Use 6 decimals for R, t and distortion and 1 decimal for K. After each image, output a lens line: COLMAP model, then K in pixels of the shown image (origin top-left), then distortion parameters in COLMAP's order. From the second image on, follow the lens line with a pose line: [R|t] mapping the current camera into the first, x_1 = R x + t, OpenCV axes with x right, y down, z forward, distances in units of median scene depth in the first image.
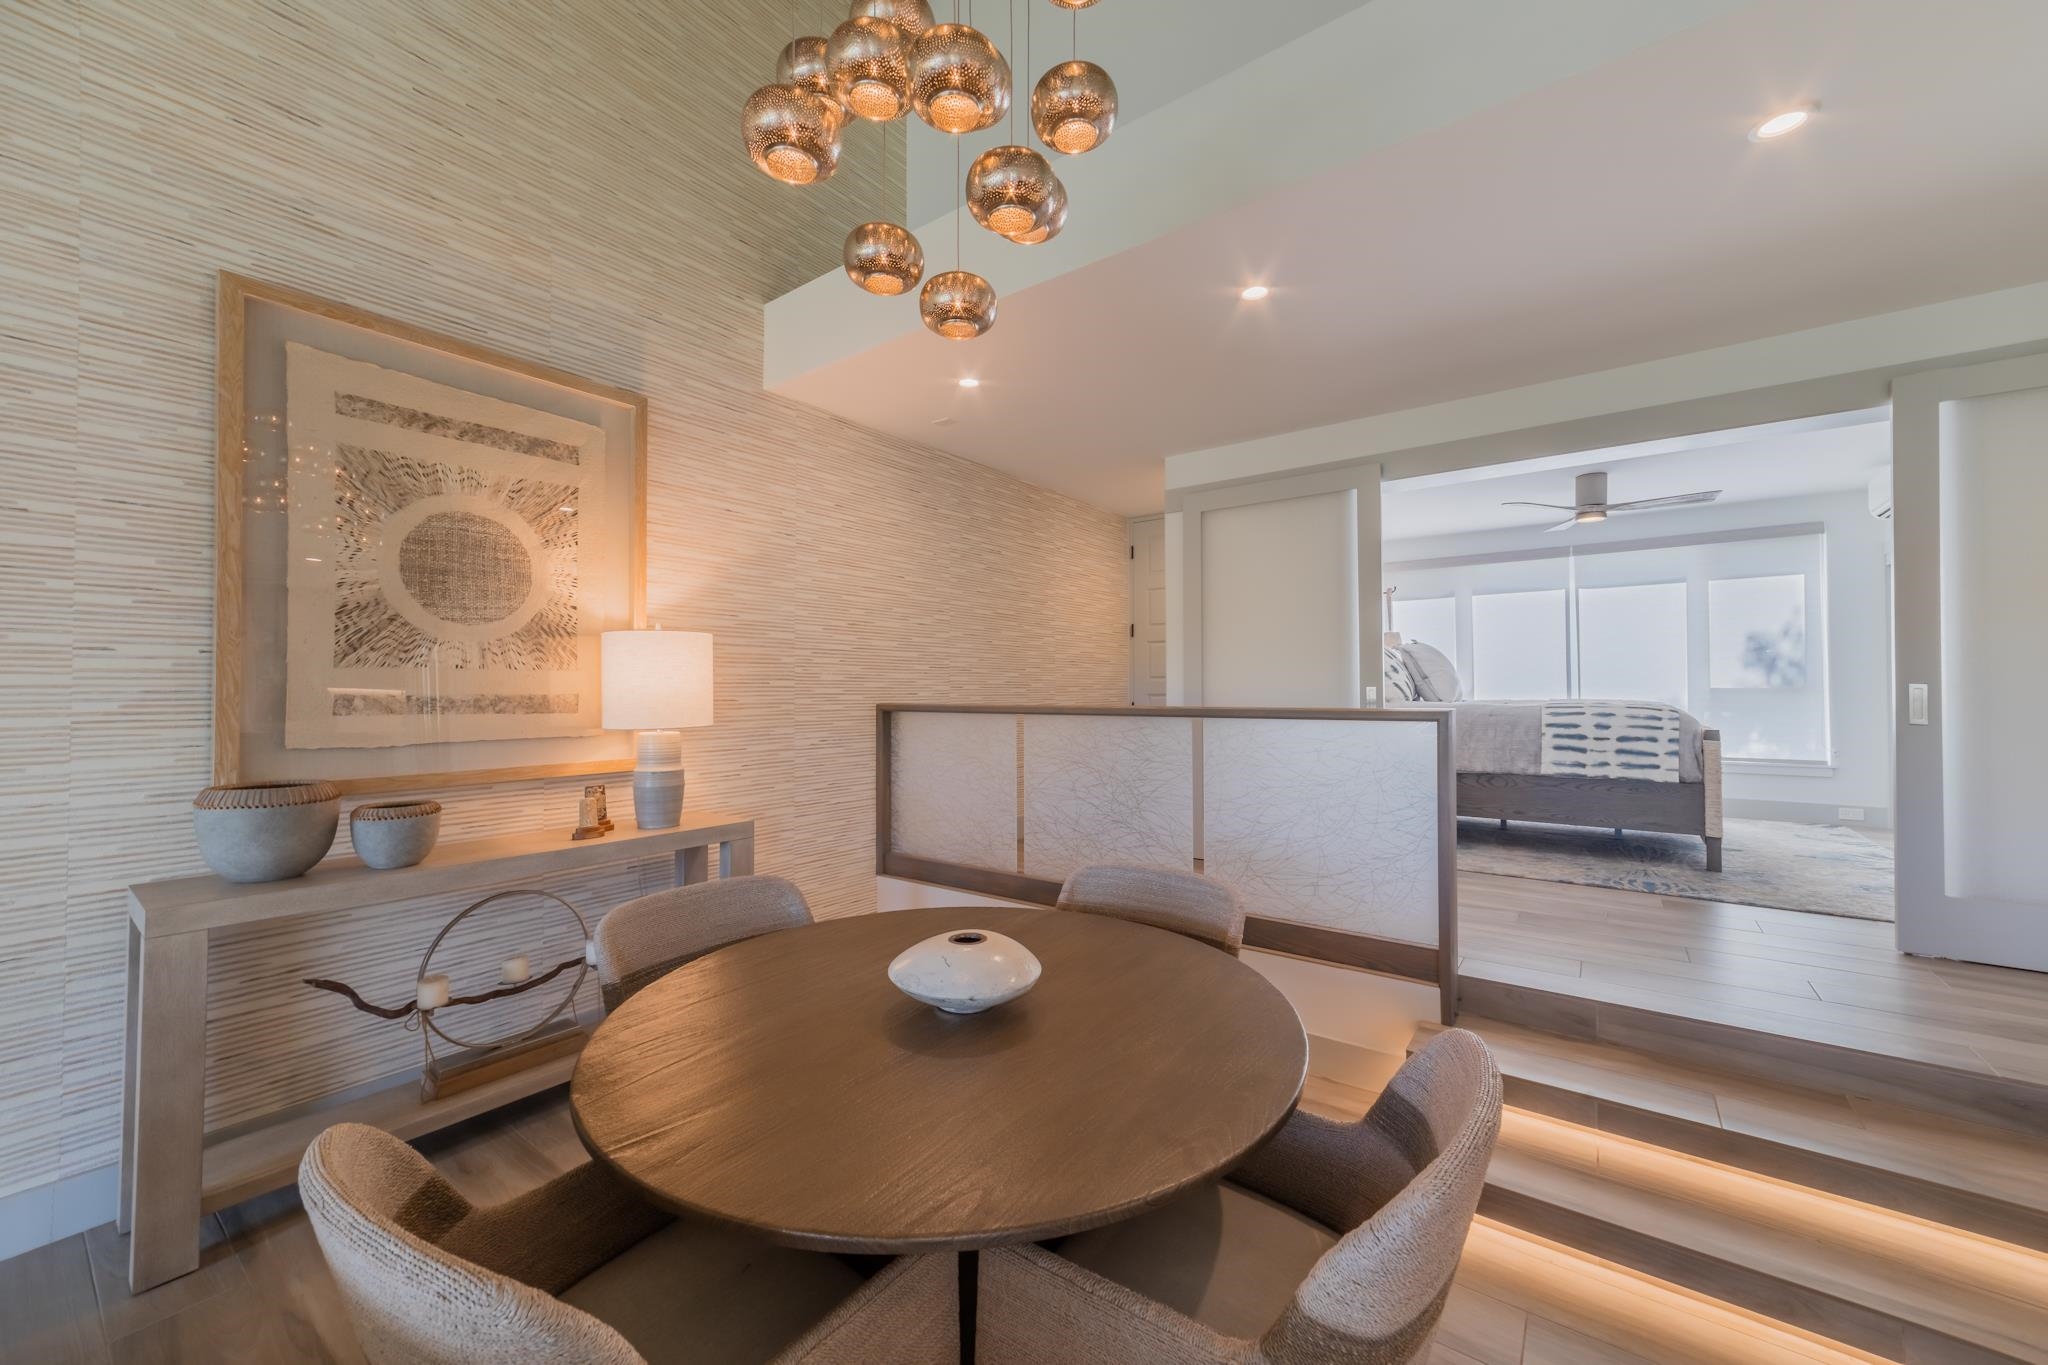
lens RADIAL K [[768.4, 0, 1027.4], [0, 768.4, 674.1], [0, 0, 1]] dist [0.000116, 0.000220]
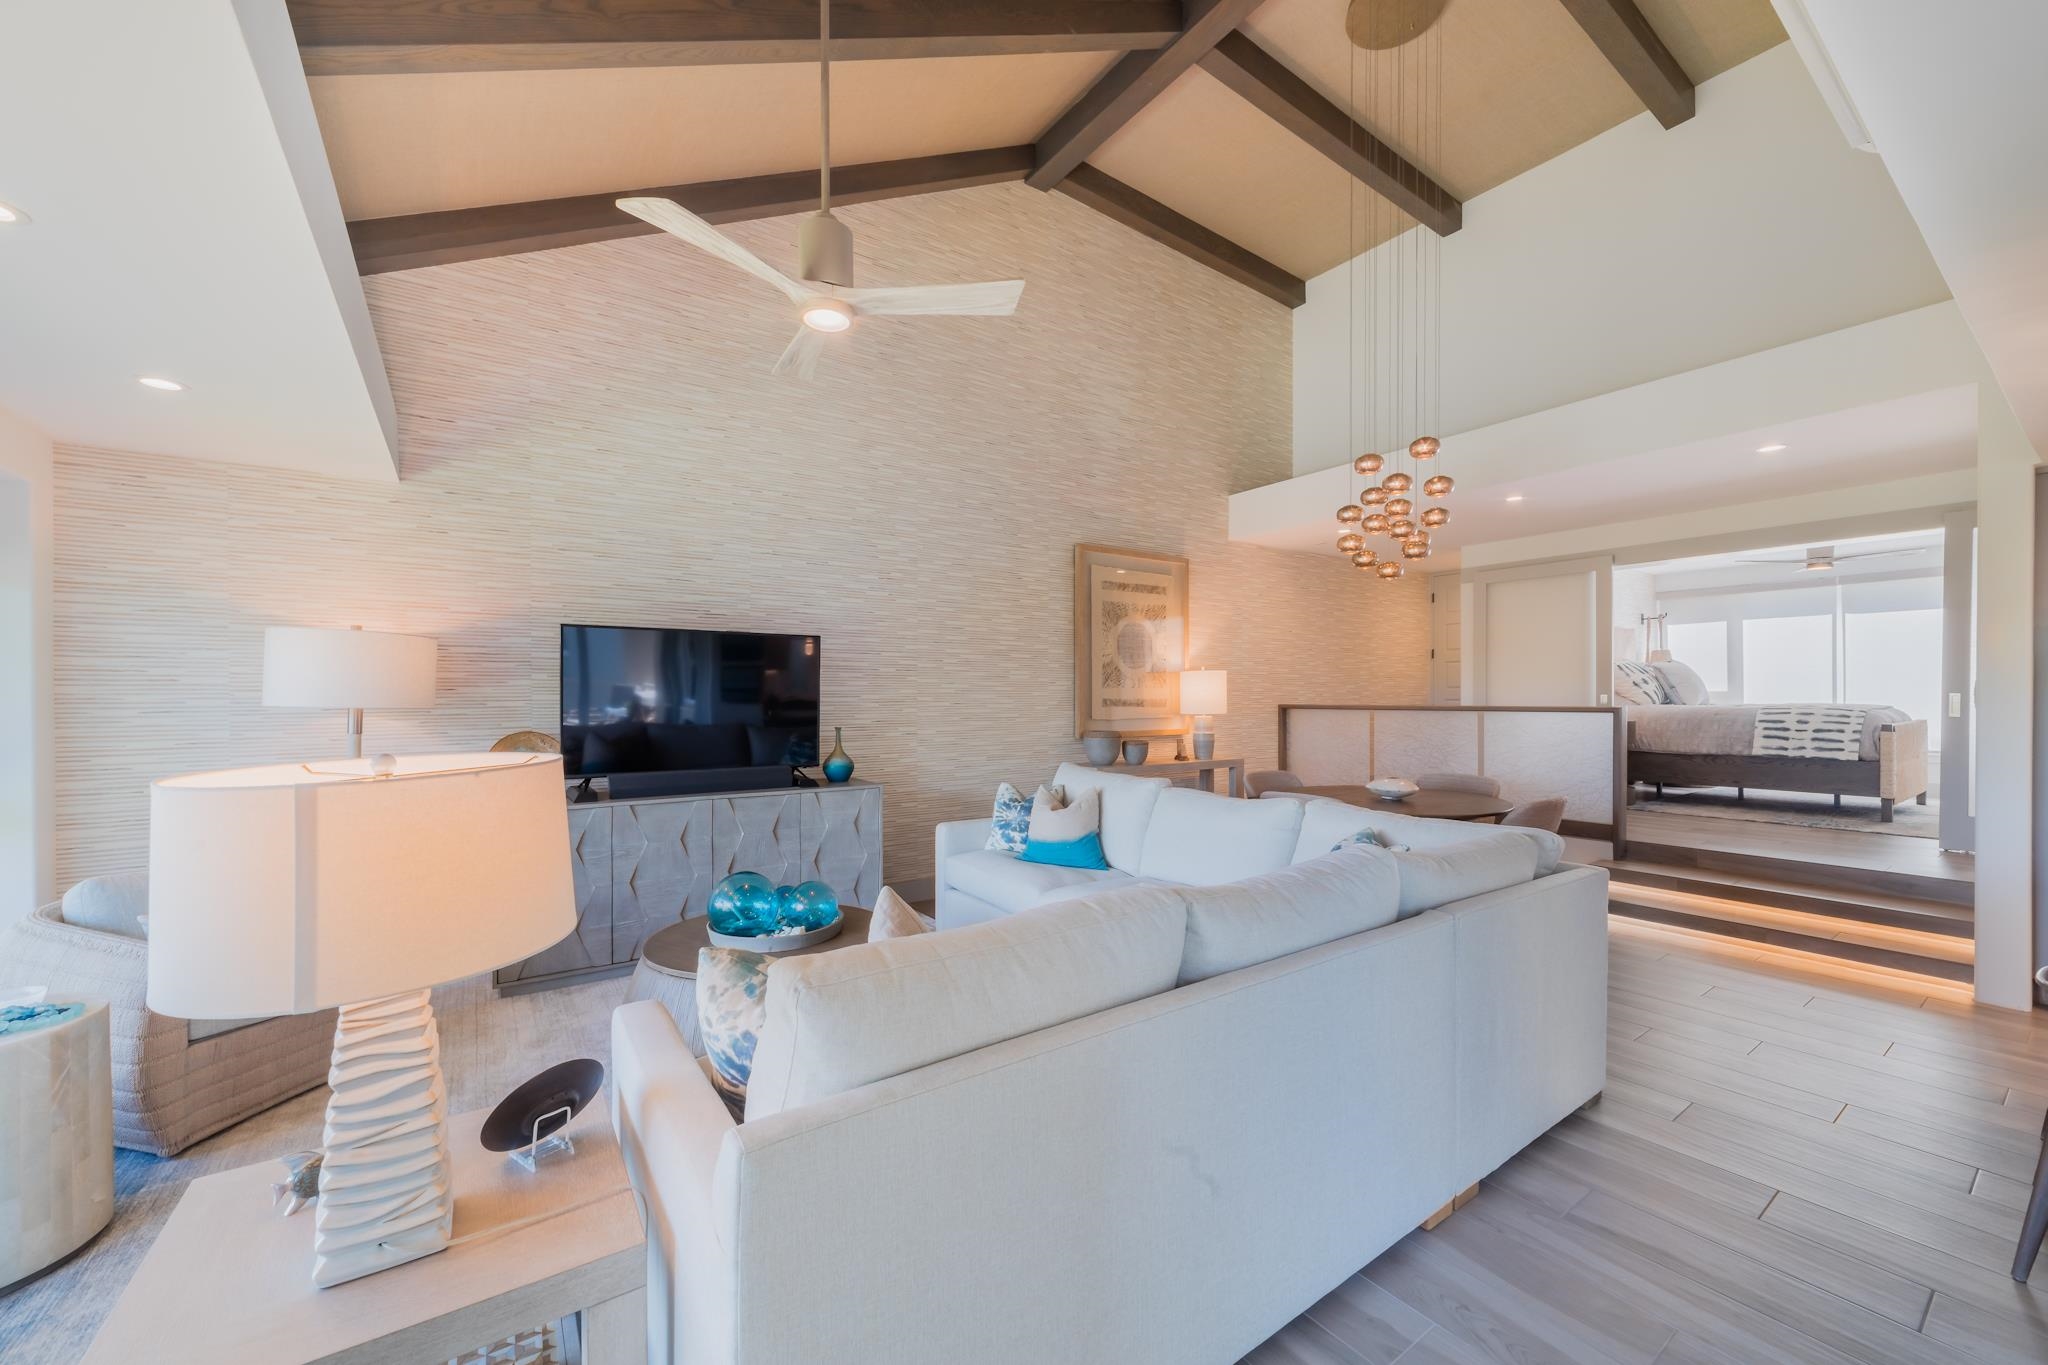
lens RADIAL K [[792.8, 0, 1029.6], [0, 792.8, 699.8], [0, 0, 1]] dist [0.002425, 0.000344]
pose [[0.951634, 0.001565, -0.307229, -0.190952], [0.006680, 0.999645, 0.025784, -0.023736], [0.307161, -0.026589, 0.951286, -0.971837]]
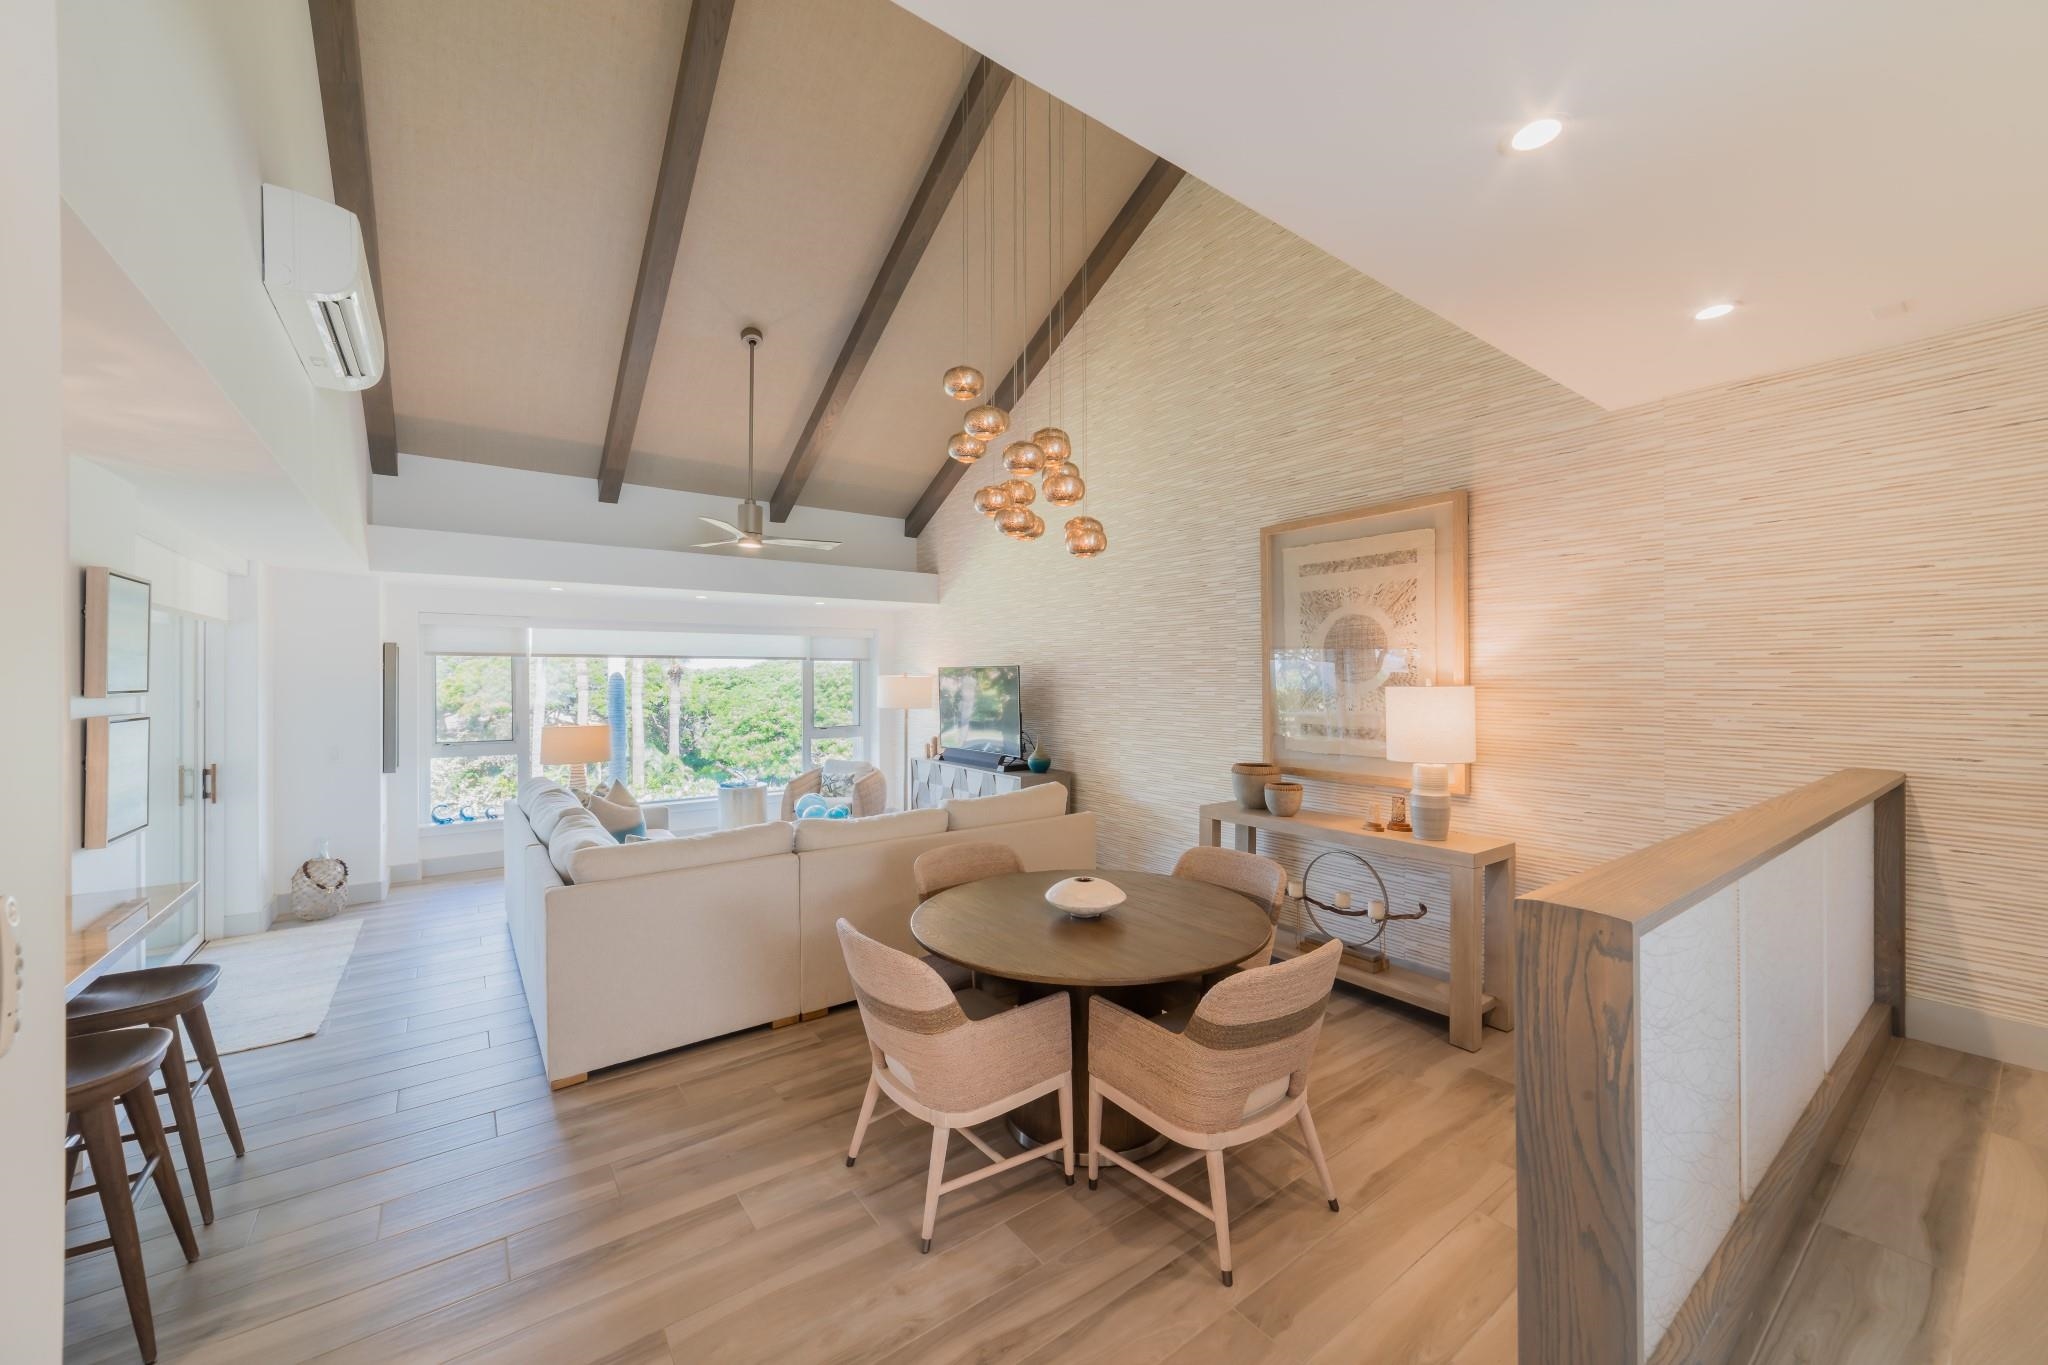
lens RADIAL K [[768.4, 0, 1027.4], [0, 768.4, 674.1], [0, 0, 1]] dist [0.000116, 0.000220]
pose [[-0.290909, -0.002794, -0.956747, 0.688802], [0.023533, 0.999672, -0.010075, -0.056377], [0.956461, -0.025446, -0.290748, 0.546068]]
